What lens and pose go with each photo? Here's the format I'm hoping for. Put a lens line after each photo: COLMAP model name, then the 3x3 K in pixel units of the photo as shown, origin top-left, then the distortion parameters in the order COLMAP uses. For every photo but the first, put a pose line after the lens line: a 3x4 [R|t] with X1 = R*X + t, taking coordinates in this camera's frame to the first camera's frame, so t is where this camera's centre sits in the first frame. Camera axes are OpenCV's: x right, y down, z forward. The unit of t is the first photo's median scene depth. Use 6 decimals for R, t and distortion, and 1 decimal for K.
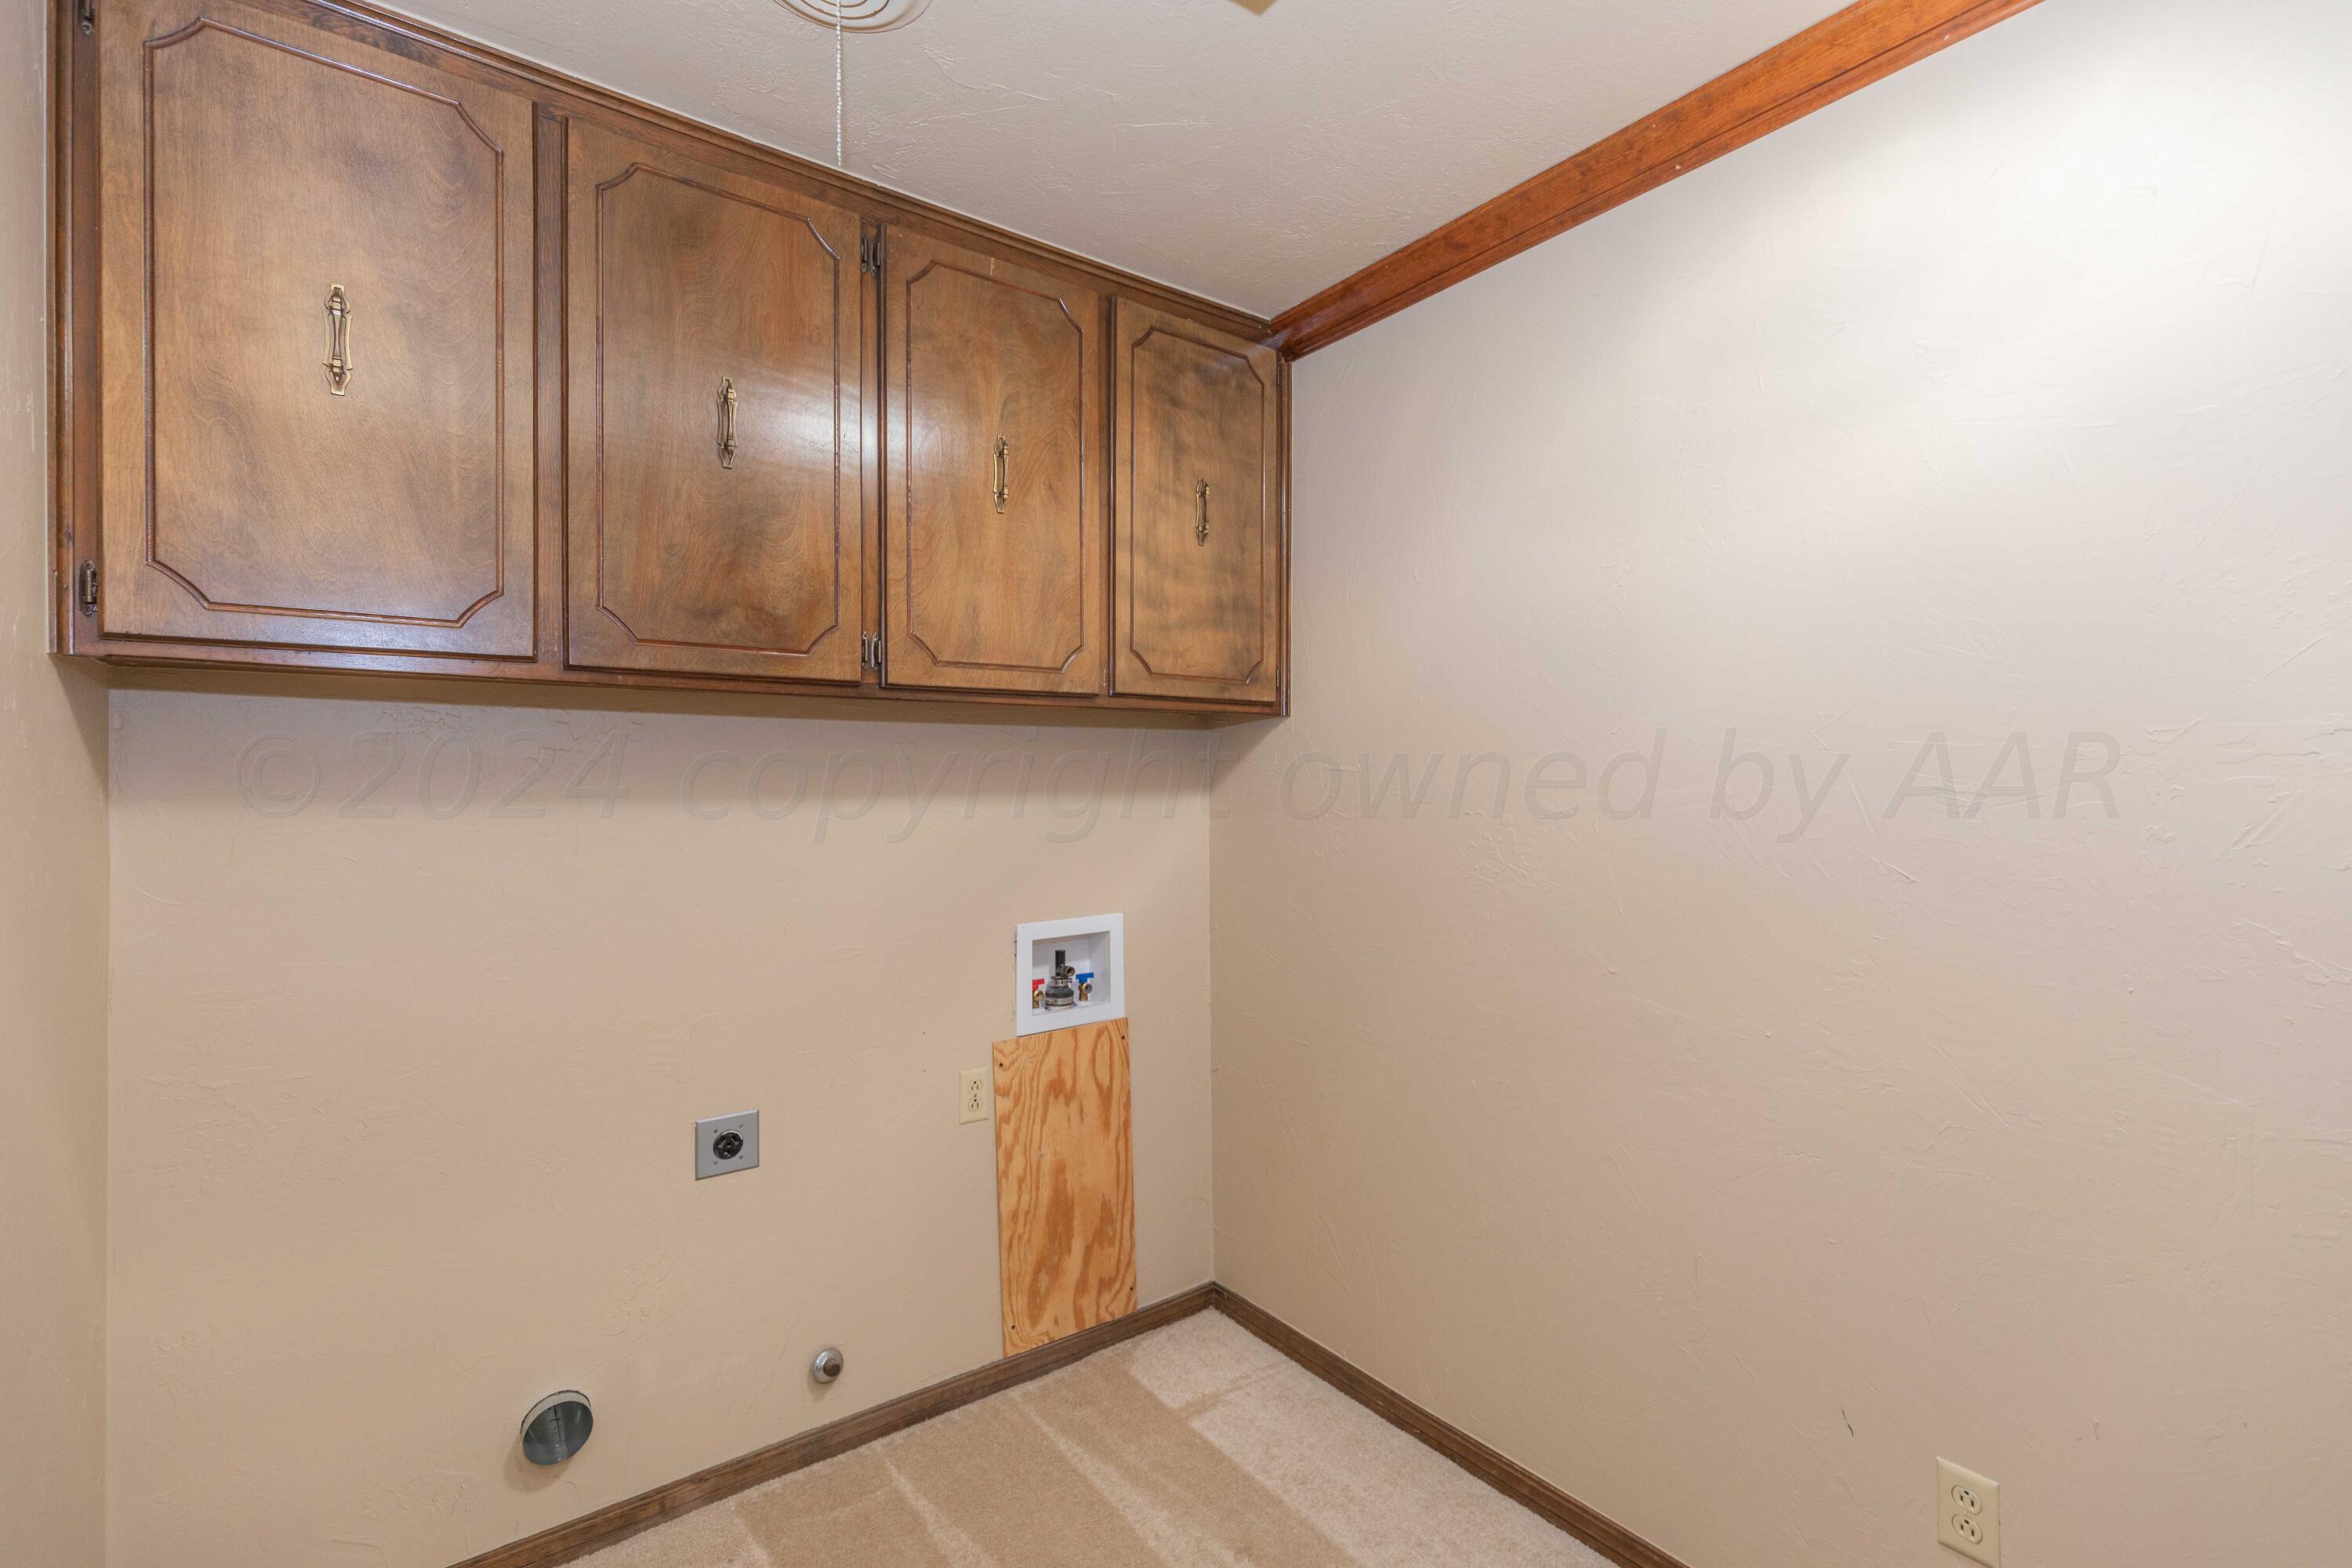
lens RADIAL K [[1064.9, 0, 1178.5], [0, 1064.9, 778.3], [0, 0, 1]] dist [0.002407, -0.001905]
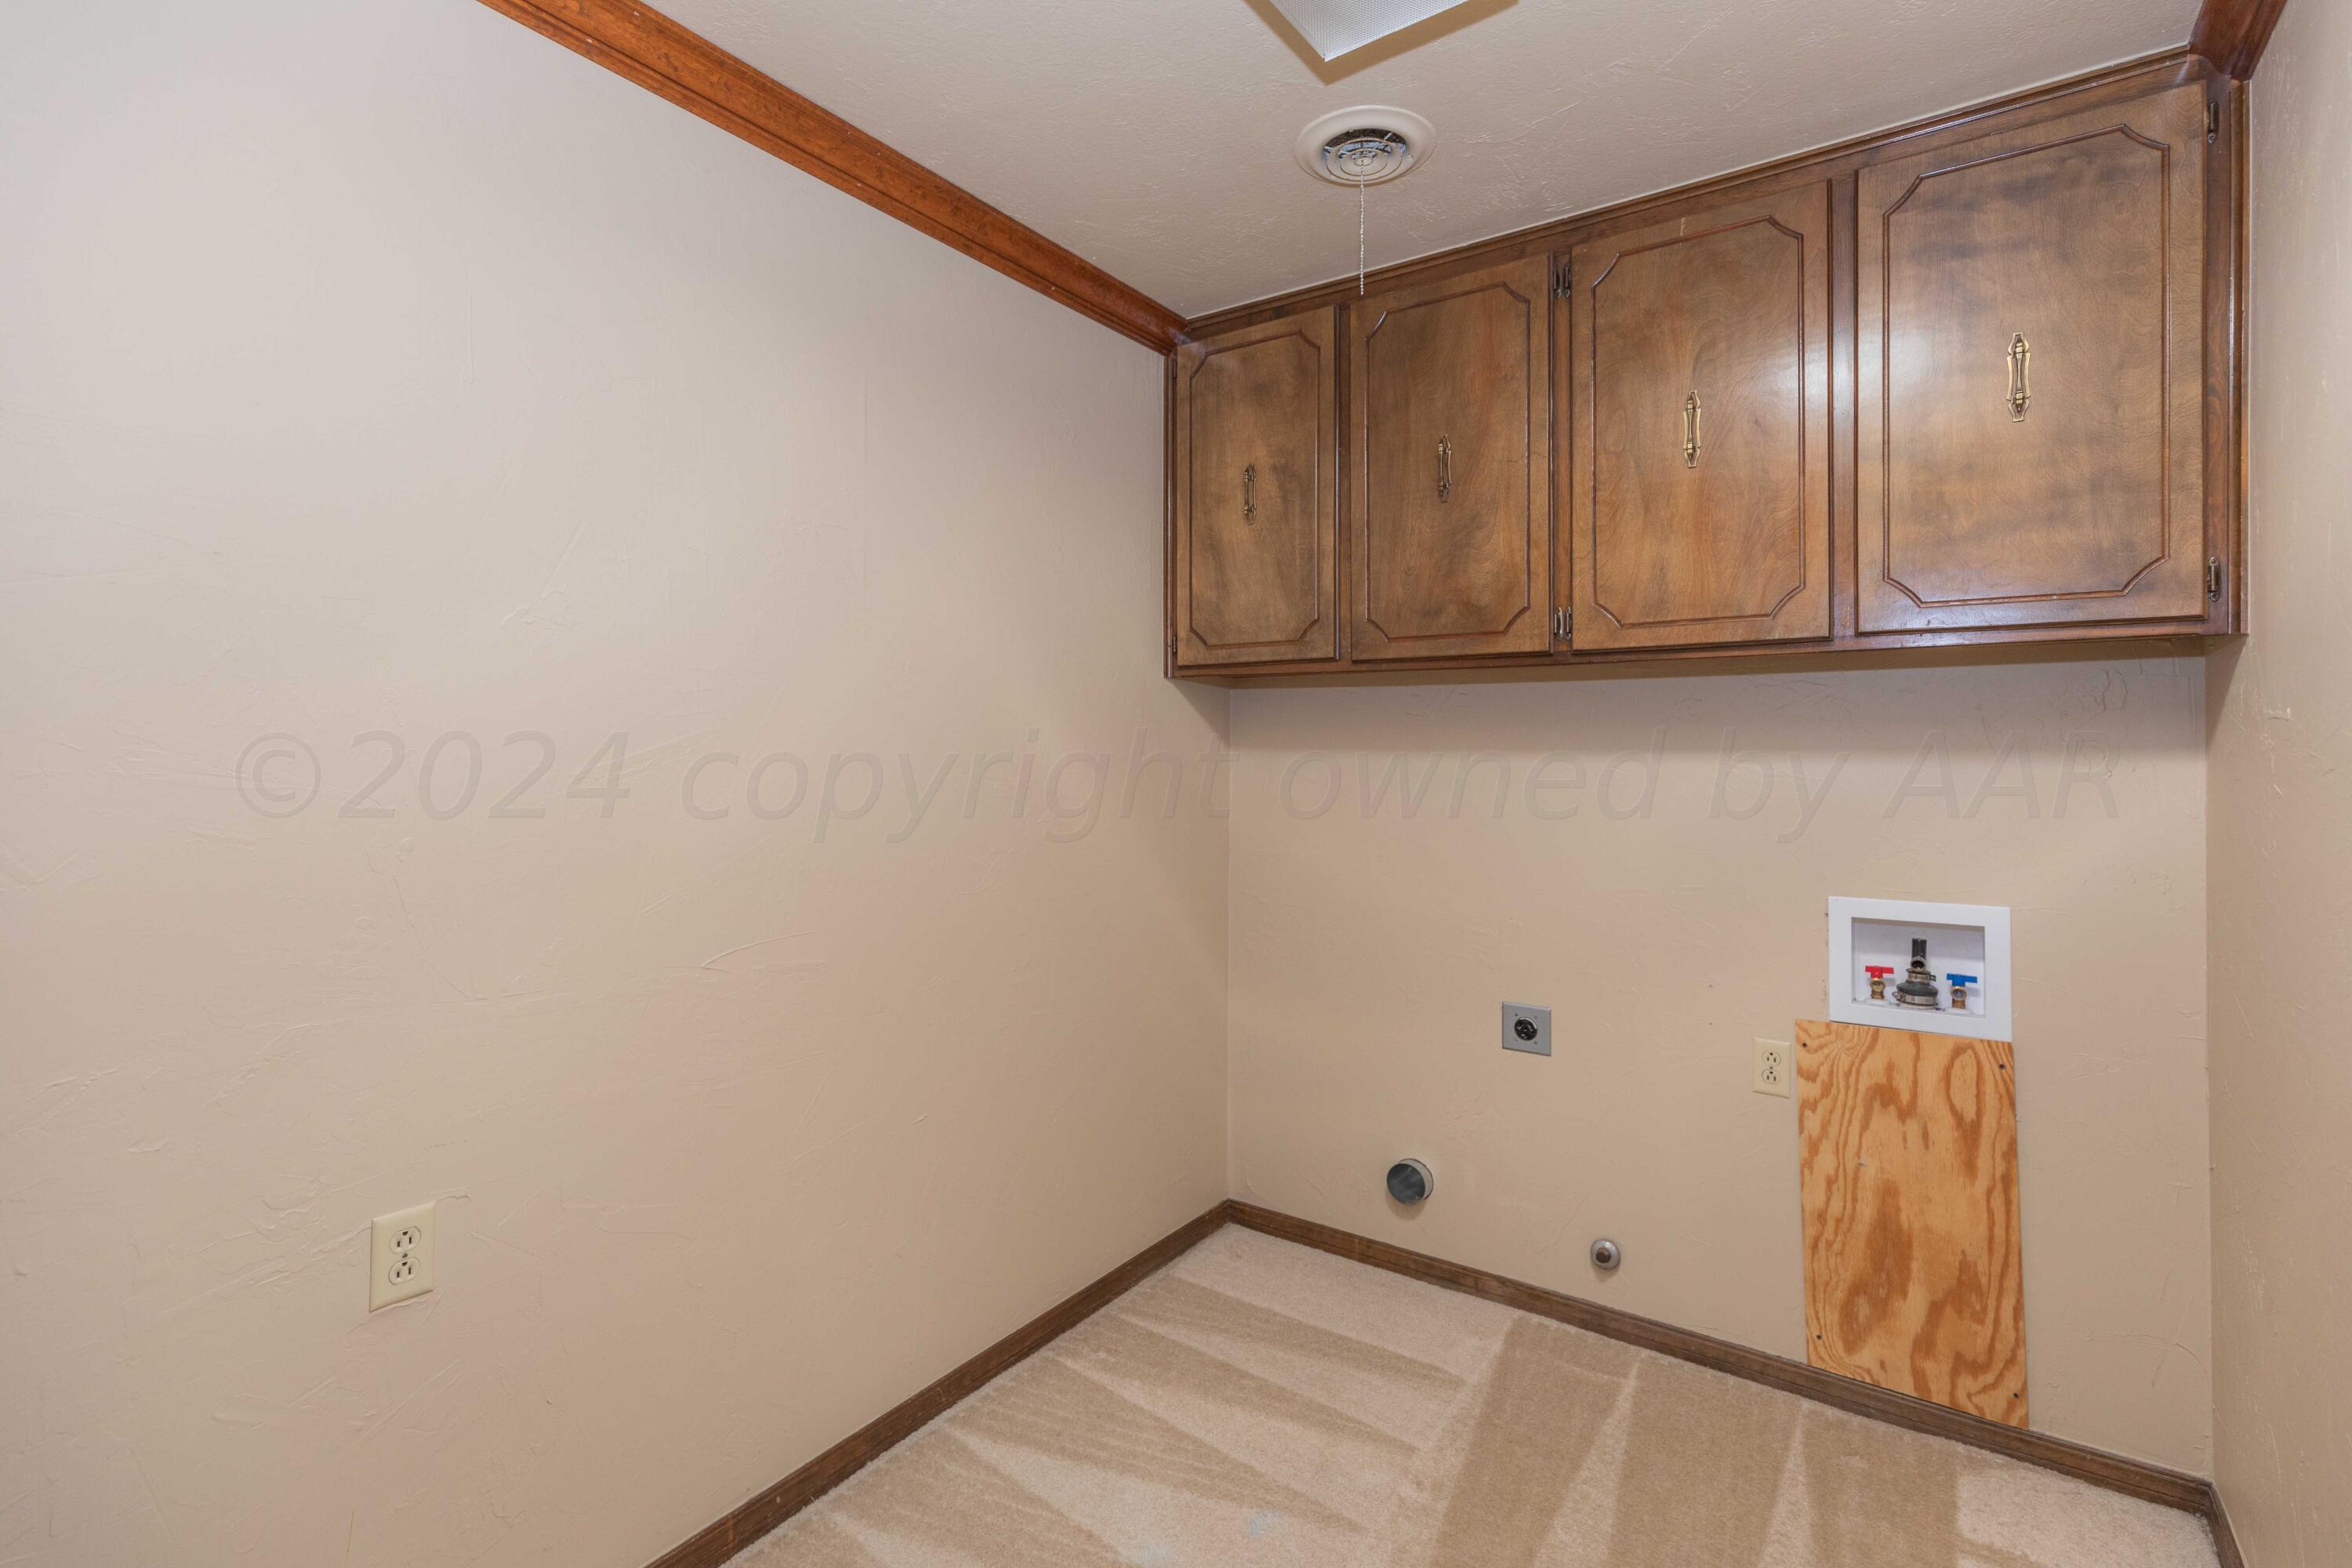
lens RADIAL K [[1064.9, 0, 1181.3], [0, 1064.9, 746.9], [0, 0, 1]] dist [0.002407, -0.001905]
pose [[0.295977, 0.002181, -0.955193, 0.617216], [-0.002717, 0.999995, 0.001442, 0.012590], [0.955191, 0.002169, 0.295981, 0.234668]]
